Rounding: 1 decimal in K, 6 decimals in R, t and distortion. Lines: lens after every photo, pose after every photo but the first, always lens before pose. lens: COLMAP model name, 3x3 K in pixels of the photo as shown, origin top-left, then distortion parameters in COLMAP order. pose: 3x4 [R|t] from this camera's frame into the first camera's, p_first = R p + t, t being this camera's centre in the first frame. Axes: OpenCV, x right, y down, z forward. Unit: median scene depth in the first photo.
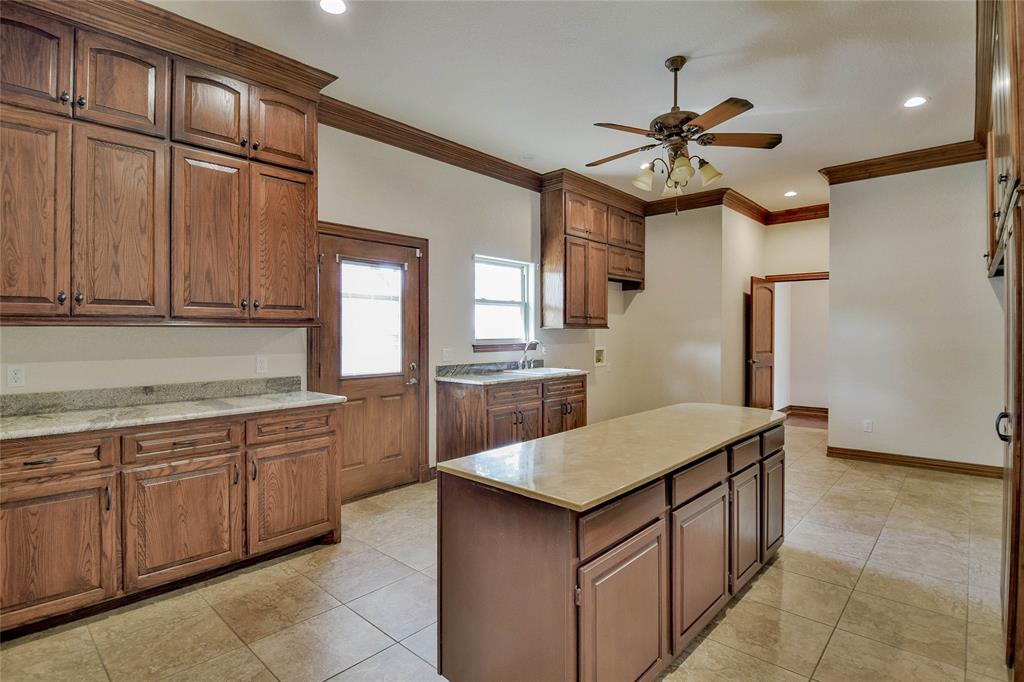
lens RADIAL K [[507.1, 0, 505.6], [0, 507.1, 332.7], [0, 0, 1]] dist [-0.003940, -0.004559]
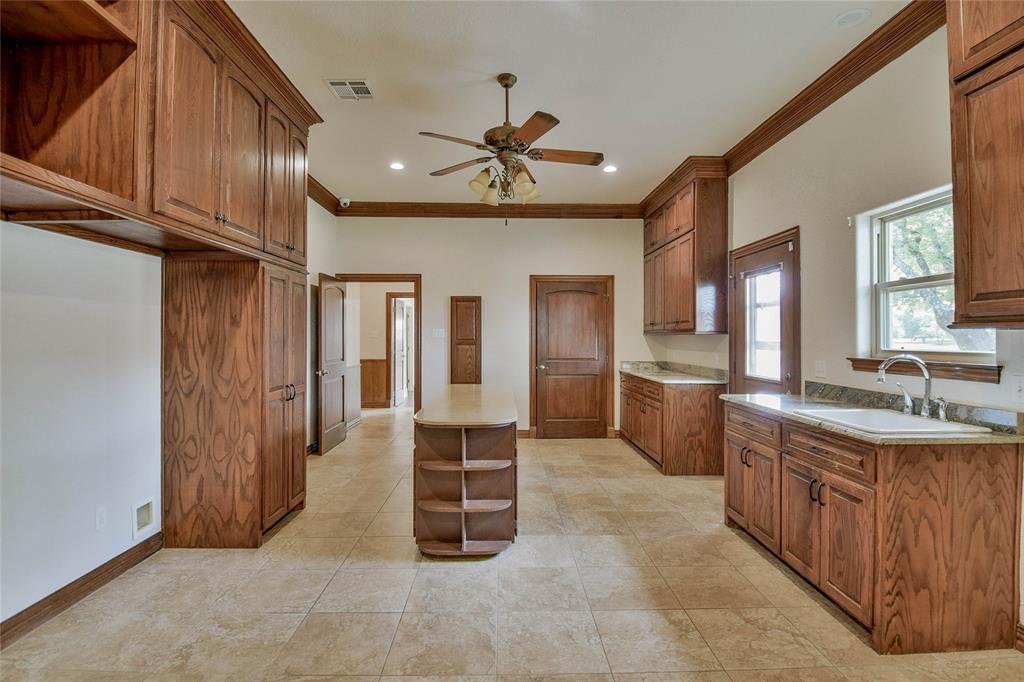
lens RADIAL K [[507.1, 0, 512.2], [0, 507.1, 339.2], [0, 0, 1]] dist [-0.003940, -0.004559]
pose [[-0.716807, -0.000437, -0.697271, 0.788907], [-0.005360, 0.999974, 0.004884, -0.000735], [0.697251, 0.007238, -0.716791, 1.316349]]
